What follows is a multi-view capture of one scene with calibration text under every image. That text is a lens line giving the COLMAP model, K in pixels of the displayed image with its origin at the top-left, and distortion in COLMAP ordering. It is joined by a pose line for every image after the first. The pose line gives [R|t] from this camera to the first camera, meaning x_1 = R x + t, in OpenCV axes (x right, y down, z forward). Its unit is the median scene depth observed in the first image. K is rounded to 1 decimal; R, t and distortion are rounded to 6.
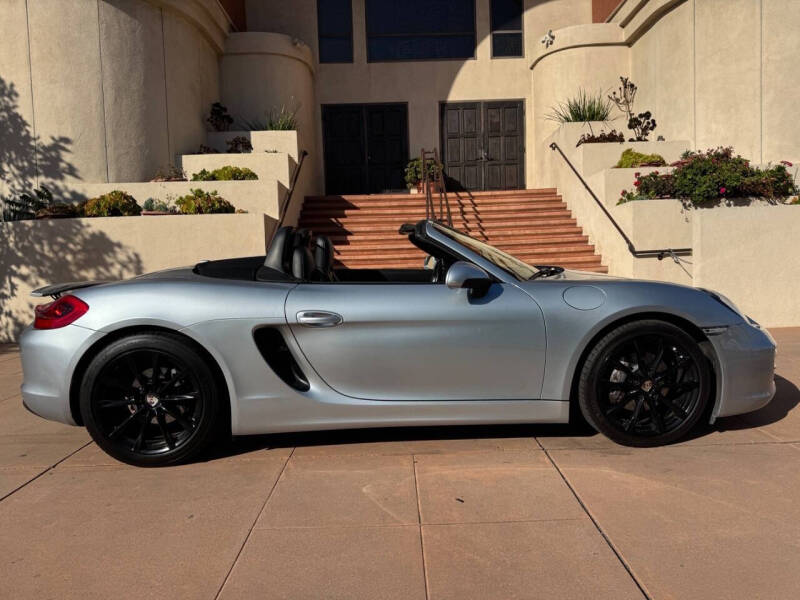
lens RADIAL K [[580.6, 0, 401.5], [0, 580.6, 313.1], [0, 0, 1]] dist [0.003900, -0.003184]
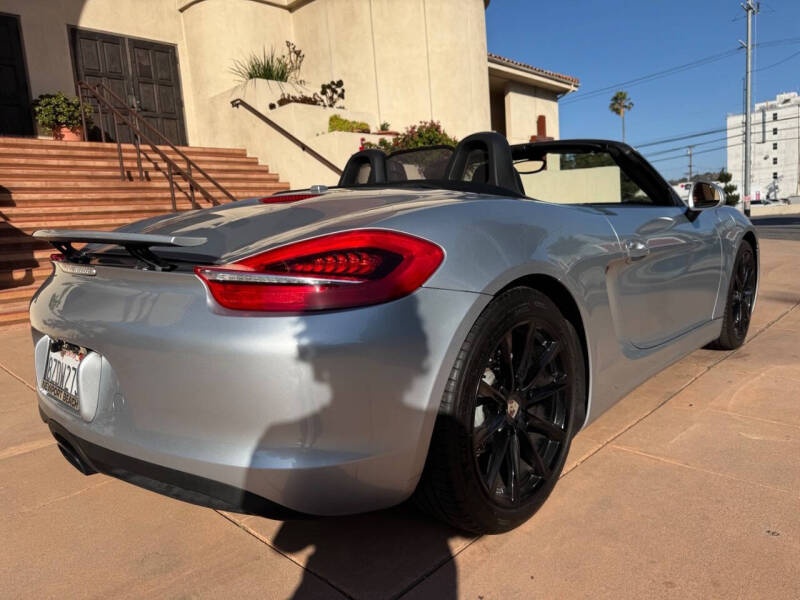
lens RADIAL K [[586.9, 0, 400.0], [0, 586.9, 300.0], [0, 0, 1]] dist [0.000813, -0.002699]
pose [[0.689442, -0.105129, 0.716671, -0.326039], [0.101621, 0.993664, 0.048002, 0.002428], [-0.717177, 0.039734, 0.695757, 0.242819]]
